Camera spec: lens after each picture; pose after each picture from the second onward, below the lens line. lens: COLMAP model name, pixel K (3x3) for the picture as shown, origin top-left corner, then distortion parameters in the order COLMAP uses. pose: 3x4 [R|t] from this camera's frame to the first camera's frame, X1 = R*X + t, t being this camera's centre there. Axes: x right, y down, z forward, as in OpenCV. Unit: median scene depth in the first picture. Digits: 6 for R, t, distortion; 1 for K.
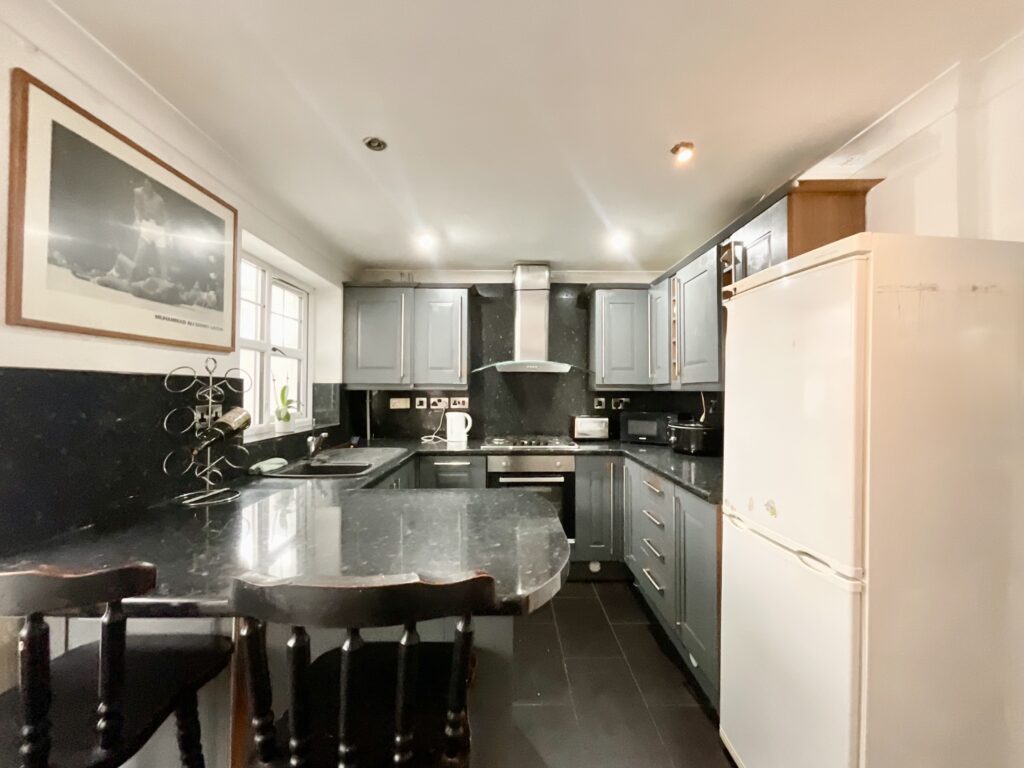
lens RADIAL K [[415.0, 0, 512.0], [0, 415.0, 384.0], [0, 0, 1]] dist [-0.002012, -0.000726]
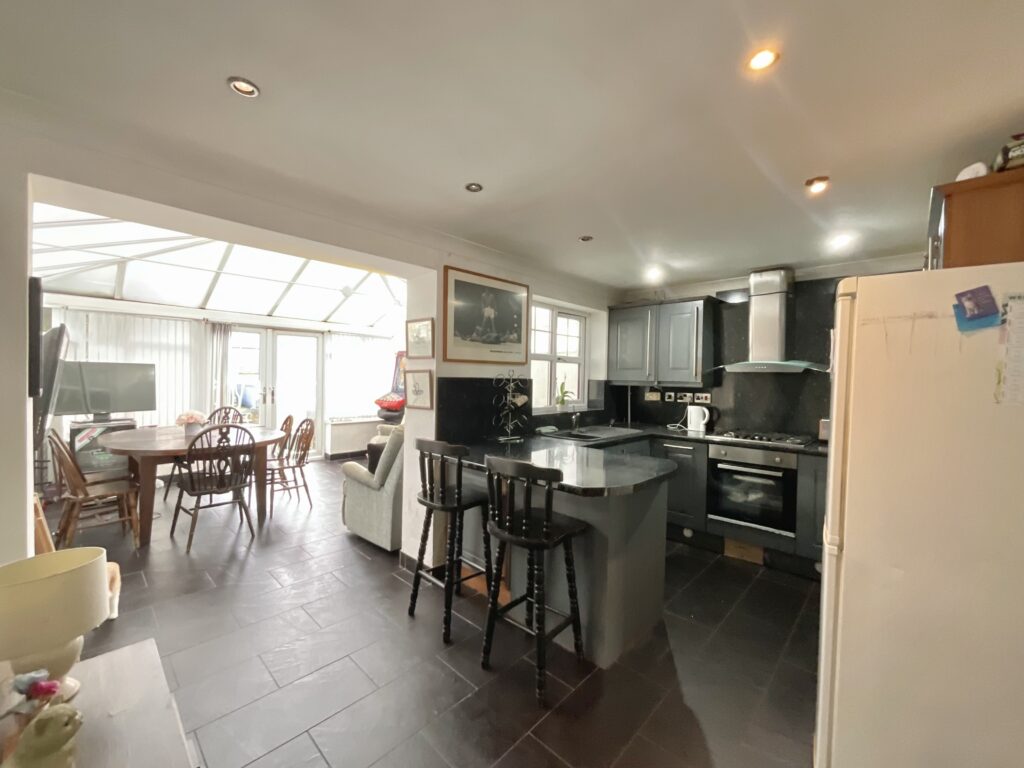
lens RADIAL K [[415.0, 0, 512.0], [0, 415.0, 384.0], [0, 0, 1]] dist [-0.002012, -0.000726]
pose [[0.714795, 0.020864, -0.699023, 0.358150], [-0.004351, 0.999668, 0.025388, -0.024028], [0.699320, -0.015105, 0.714649, -0.225466]]
